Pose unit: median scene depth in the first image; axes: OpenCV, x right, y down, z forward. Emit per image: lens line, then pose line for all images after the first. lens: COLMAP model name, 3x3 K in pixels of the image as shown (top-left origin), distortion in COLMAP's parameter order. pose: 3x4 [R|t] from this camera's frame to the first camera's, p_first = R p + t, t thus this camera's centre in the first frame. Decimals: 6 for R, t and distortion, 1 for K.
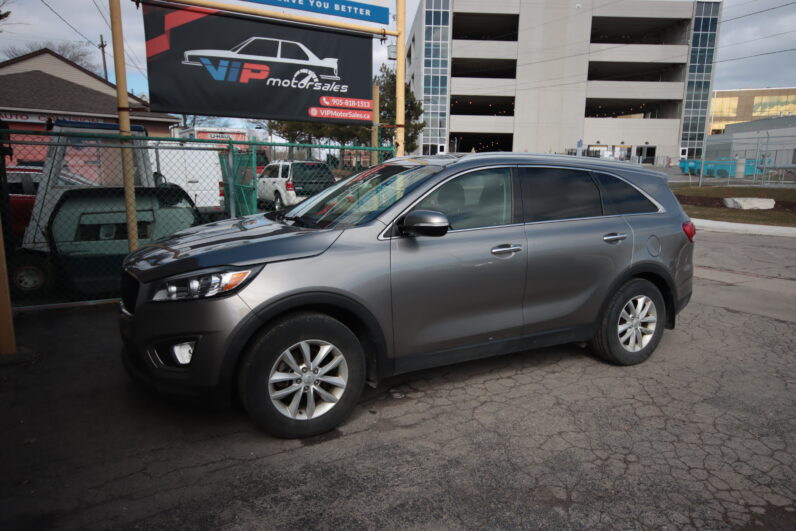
lens RADIAL K [[527.4, 0, 398.5], [0, 527.4, 265.7], [0, 0, 1]] dist [-0.000496, 0.022988]
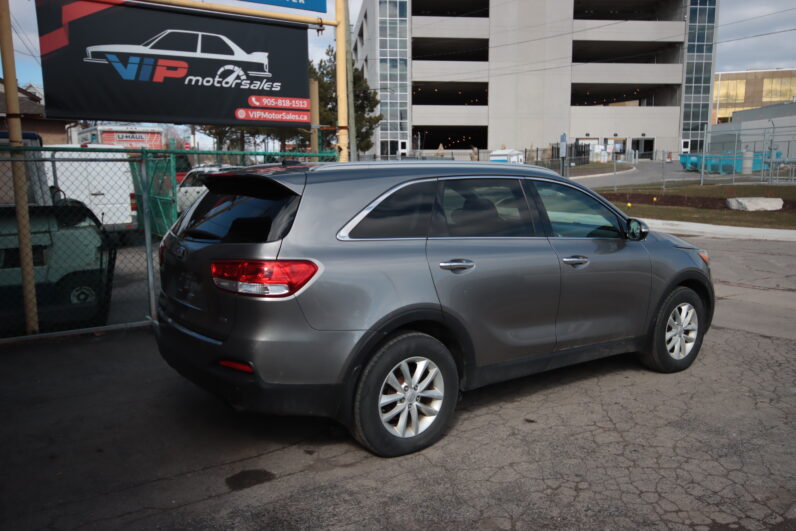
lens RADIAL K [[641.9, 0, 395.5], [0, 641.9, 264.6], [0, 0, 1]] dist [0.002095, 0.039247]
pose [[0.997627, -0.028332, 0.062757, 0.019479], [0.030520, 0.998949, -0.034193, -0.000741], [-0.061723, 0.036027, 0.997443, -0.061489]]
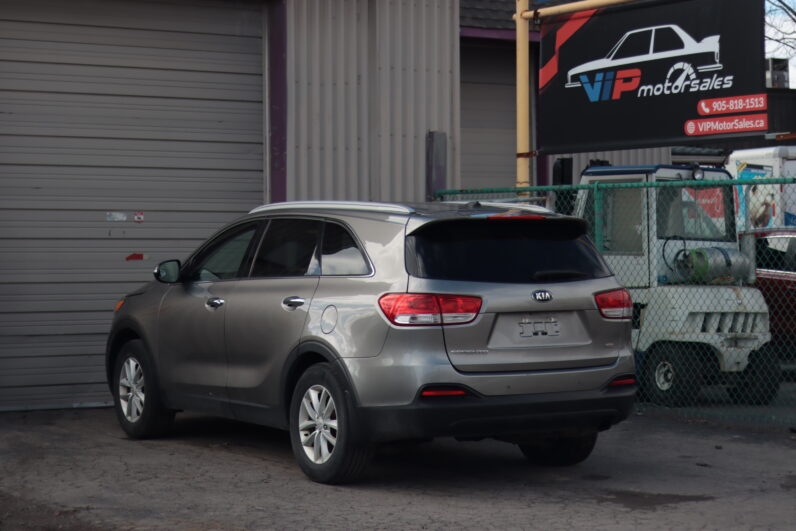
lens RADIAL K [[1893.5, 0, 398.0], [0, 1893.5, 264.4], [0, 0, 1]] dist [-0.128180, 0.000000]
pose [[0.046278, 0.002183, -0.998926, 2.110259], [-0.163569, 0.986517, -0.005422, -0.076653], [0.985446, 0.163644, 0.046011, 0.640078]]
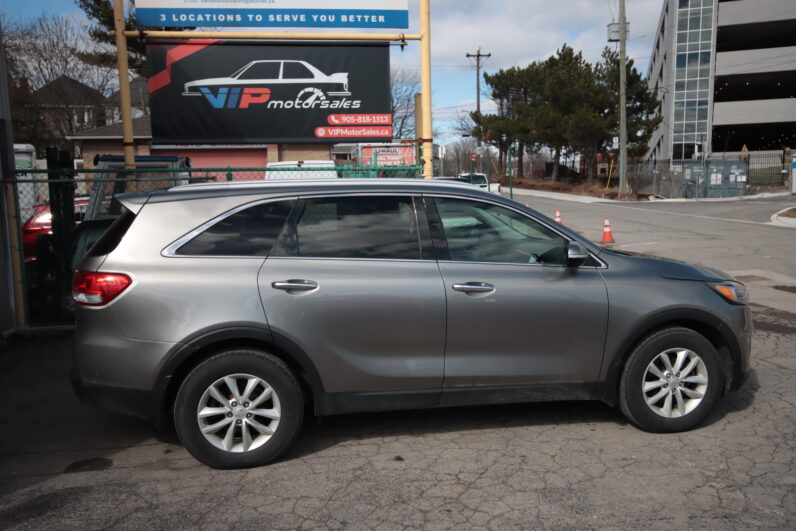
lens RADIAL K [[641.9, 0, 395.6], [0, 641.9, 264.0], [0, 0, 1]] dist [0.002095, 0.039247]
pose [[0.931953, 0.014226, -0.362299, 0.398030], [-0.033272, 0.998369, -0.046386, -0.013900], [0.361048, 0.055284, 0.930907, 0.014332]]
